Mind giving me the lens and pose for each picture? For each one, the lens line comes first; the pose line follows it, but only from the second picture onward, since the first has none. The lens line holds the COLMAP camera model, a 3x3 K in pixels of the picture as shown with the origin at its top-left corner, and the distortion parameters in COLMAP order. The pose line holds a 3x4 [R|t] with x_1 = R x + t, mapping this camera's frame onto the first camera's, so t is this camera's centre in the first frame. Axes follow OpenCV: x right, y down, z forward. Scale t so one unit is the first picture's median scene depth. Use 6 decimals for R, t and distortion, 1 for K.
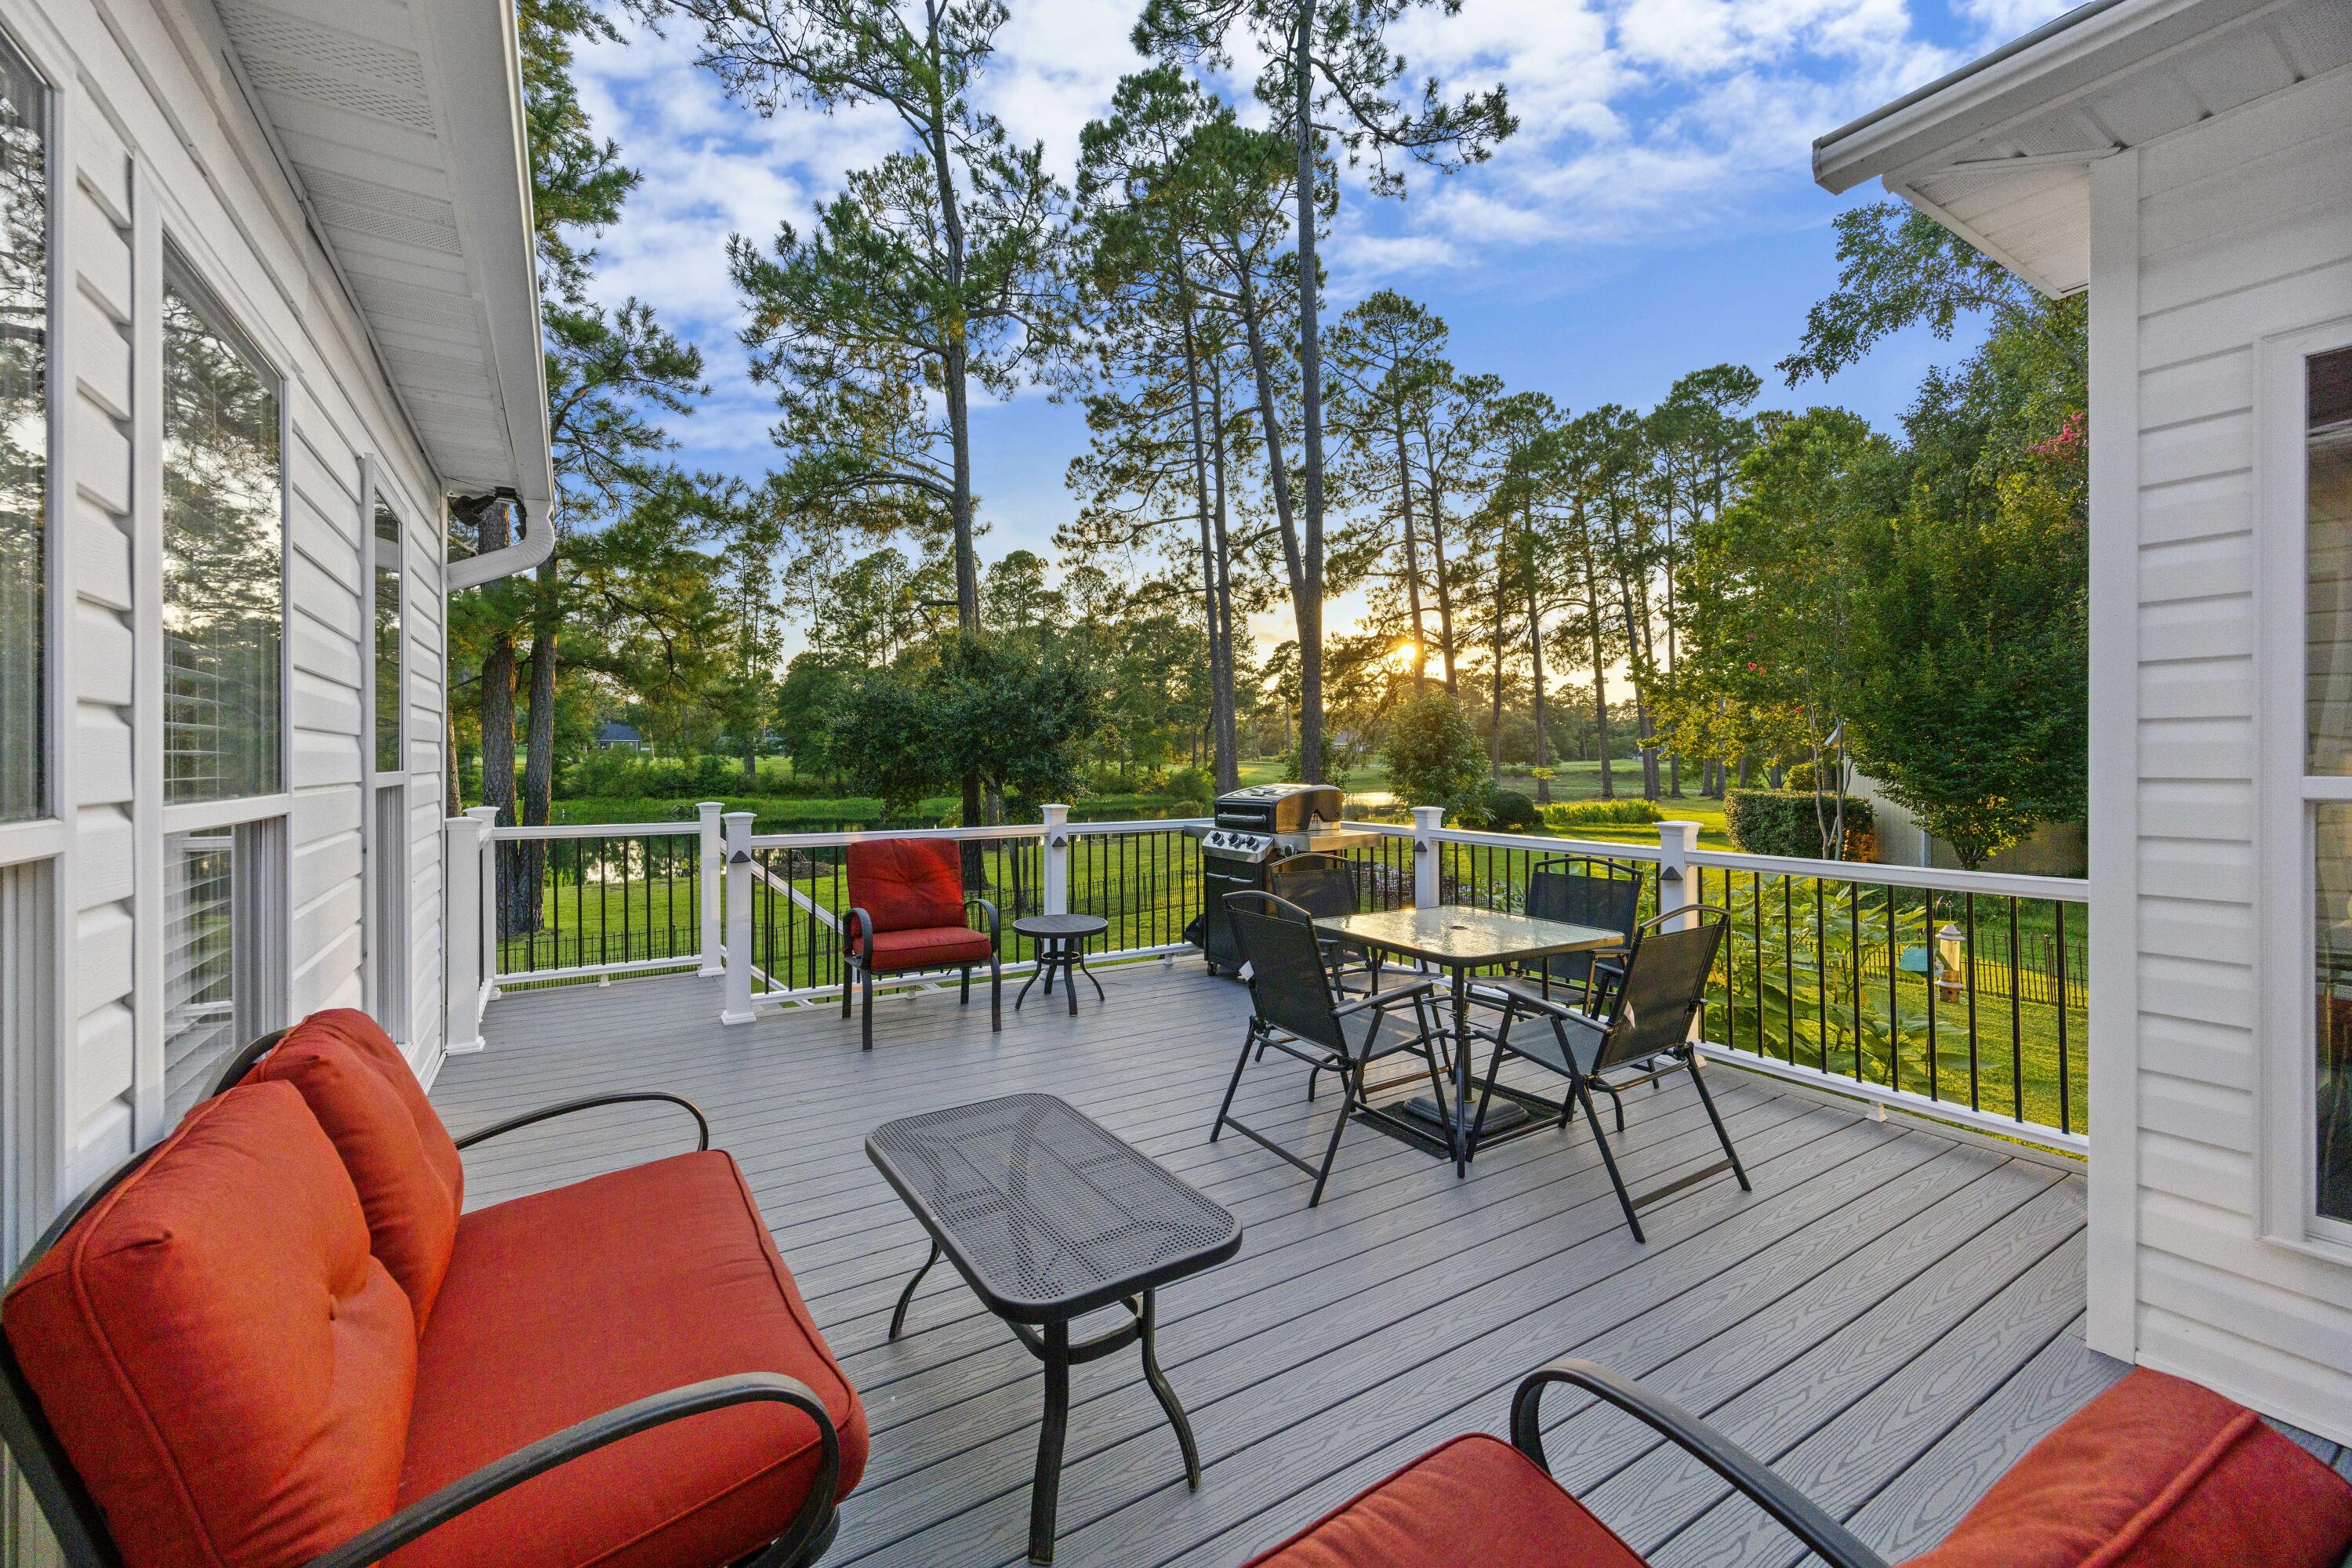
lens RADIAL K [[963.9, 0, 1176.0], [0, 963.9, 784.0], [0, 0, 1]] dist [-0.000804, -0.000035]
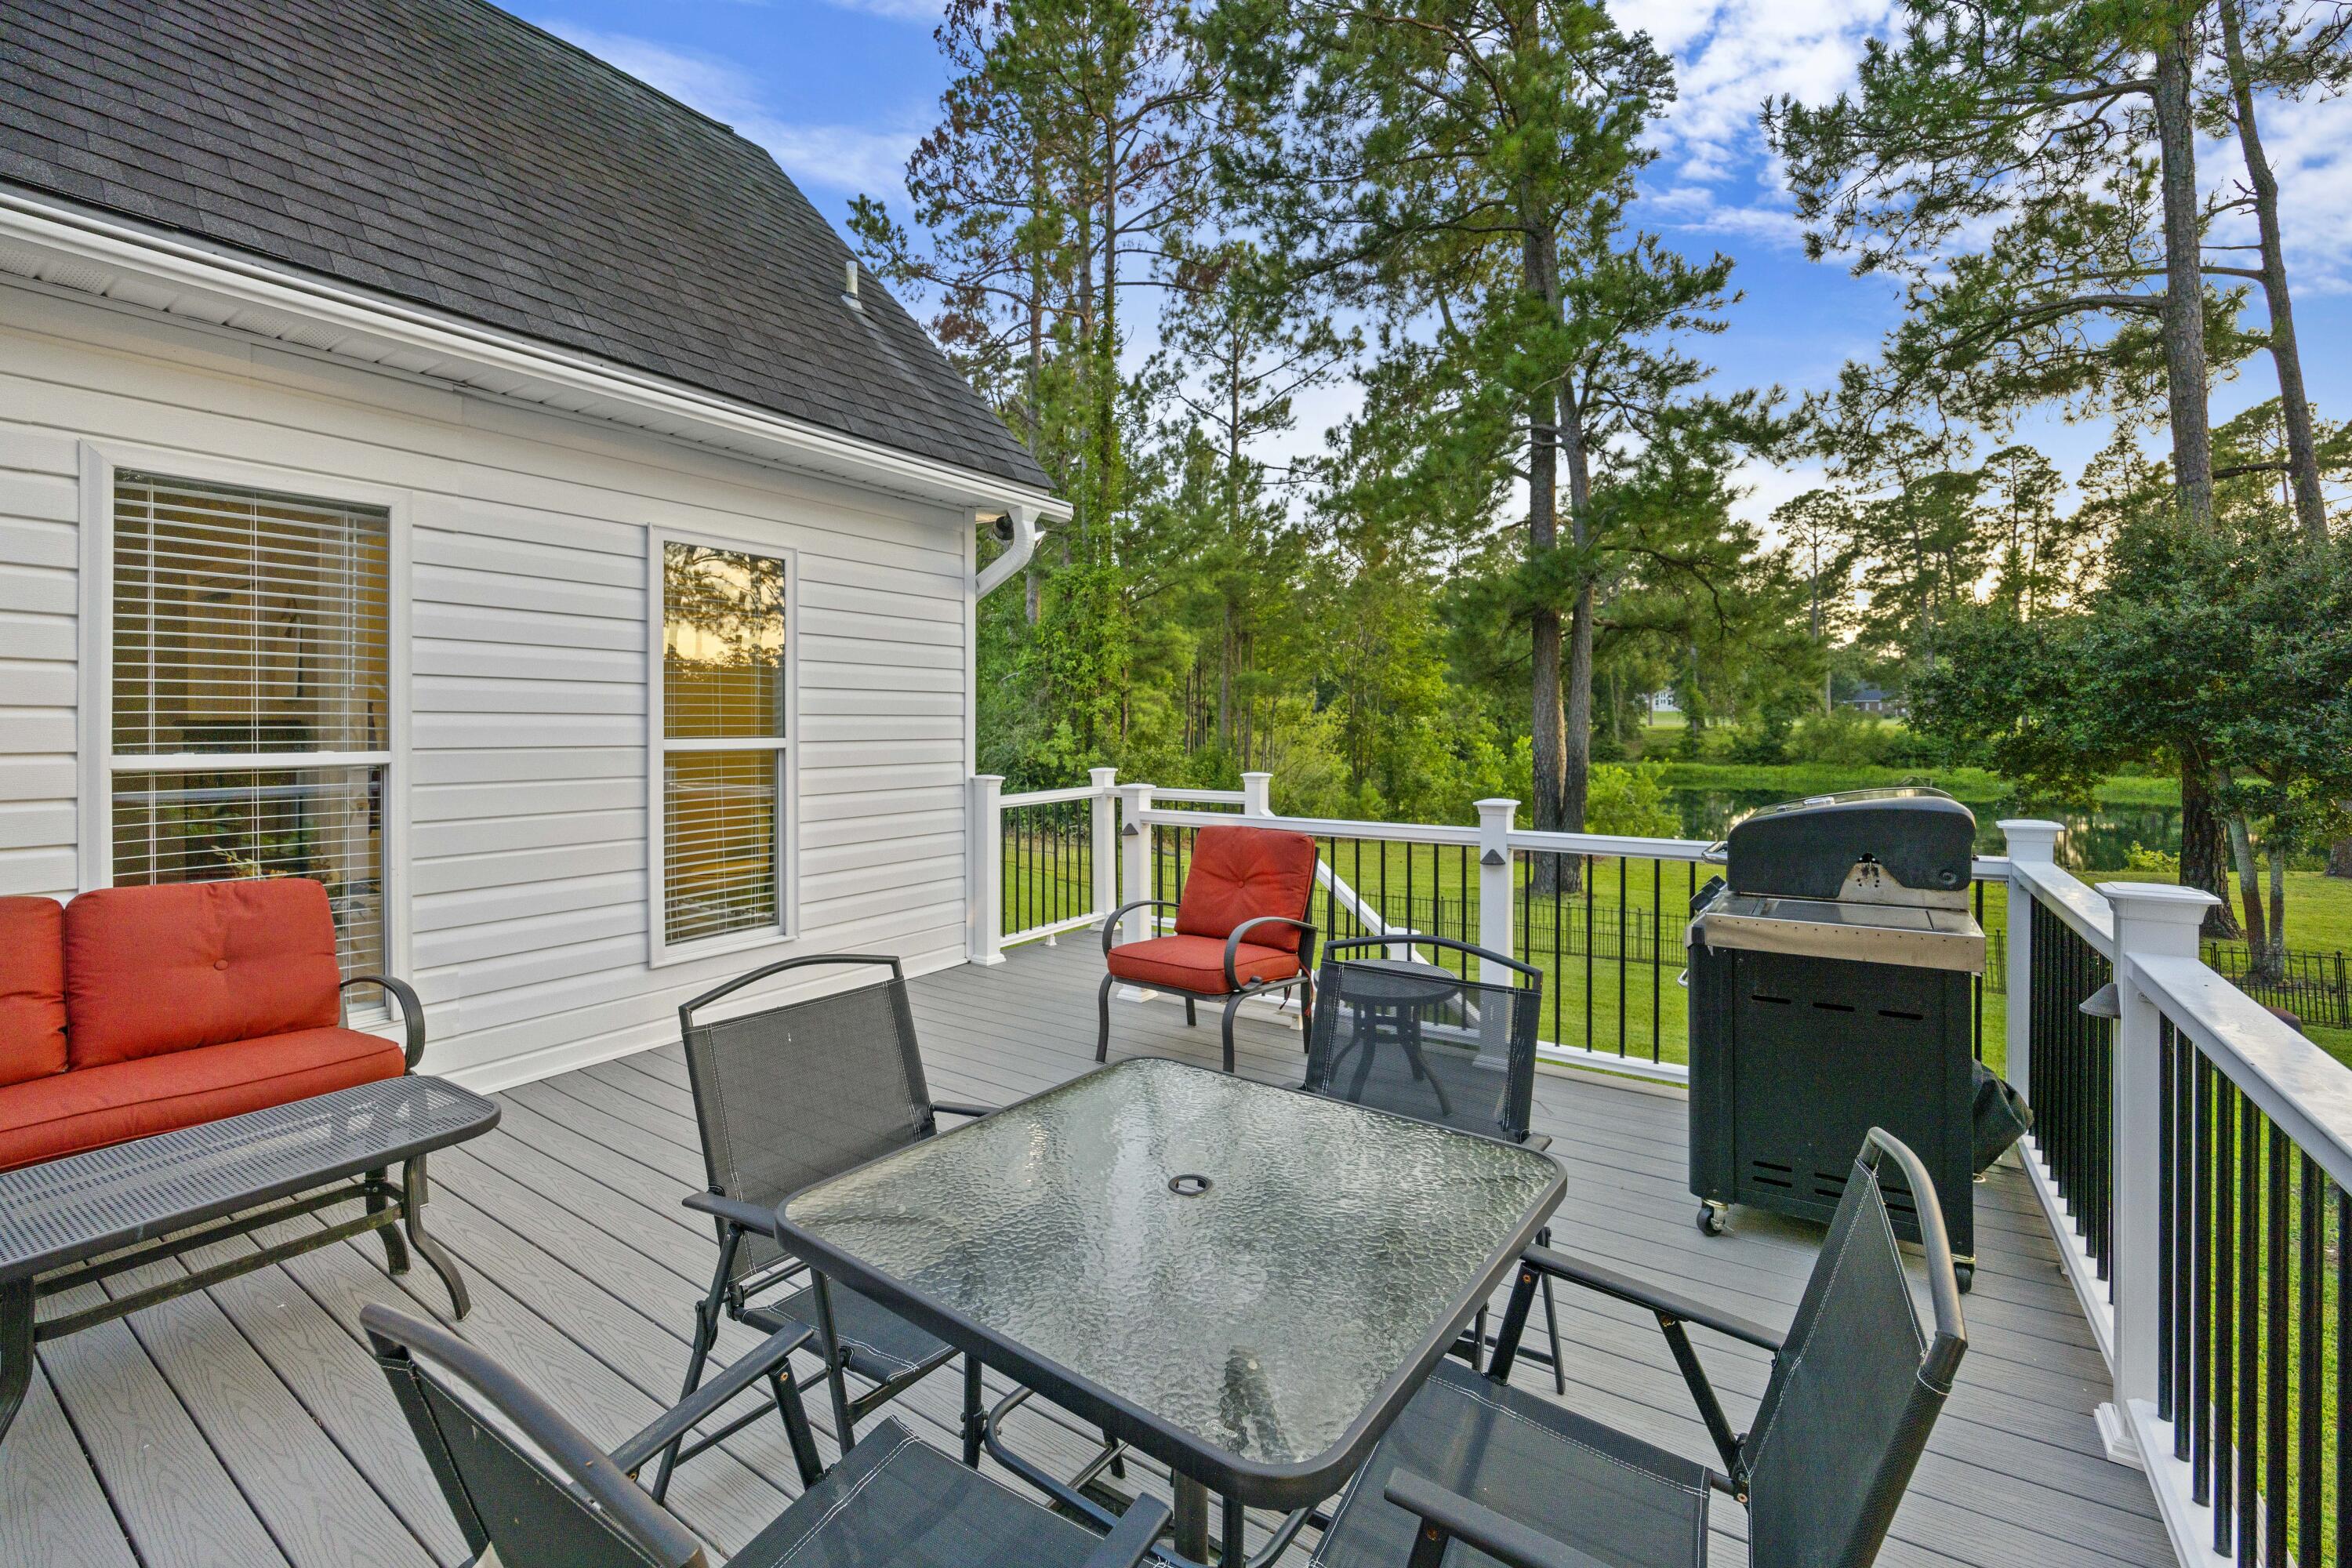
lens RADIAL K [[1012.8, 0, 1179.2], [0, 1012.8, 733.3], [0, 0, 1]] dist [0.024820, -0.000226]
pose [[0.418427, 0.011121, -0.908182, 0.125746], [-0.023748, 0.999717, 0.001300, -0.006161], [0.907940, 0.021023, 0.418573, 0.152310]]
